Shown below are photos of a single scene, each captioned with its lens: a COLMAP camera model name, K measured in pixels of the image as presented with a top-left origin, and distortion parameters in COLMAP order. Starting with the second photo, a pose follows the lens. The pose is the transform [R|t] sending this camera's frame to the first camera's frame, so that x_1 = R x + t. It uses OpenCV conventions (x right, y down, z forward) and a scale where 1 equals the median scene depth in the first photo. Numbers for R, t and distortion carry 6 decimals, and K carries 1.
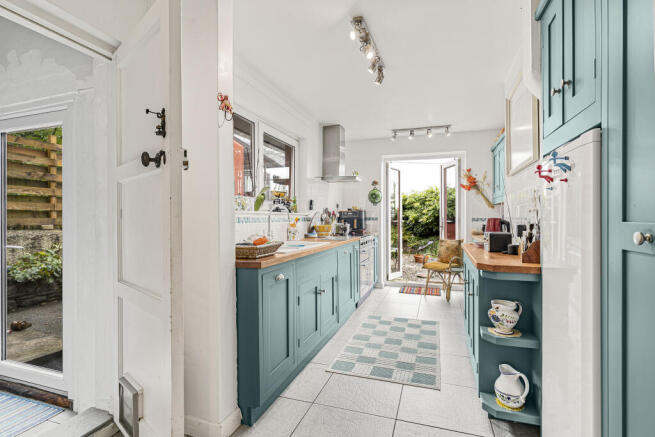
lens RADIAL K [[313.0, 0, 308.3], [0, 313.0, 215.2], [0, 0, 1]] dist [0.004069, 0.000195]
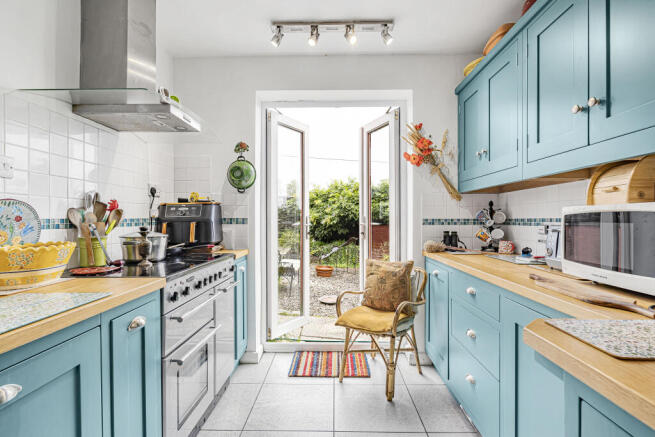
lens RADIAL K [[313.0, 0, 327.3], [0, 313.0, 218.3], [0, 0, 1]] dist [0.004069, 0.000195]
pose [[0.933325, -0.002885, 0.359022, 0.168630], [0.000505, 0.999977, 0.006724, 0.004404], [-0.359033, -0.006095, 0.933305, 0.519730]]
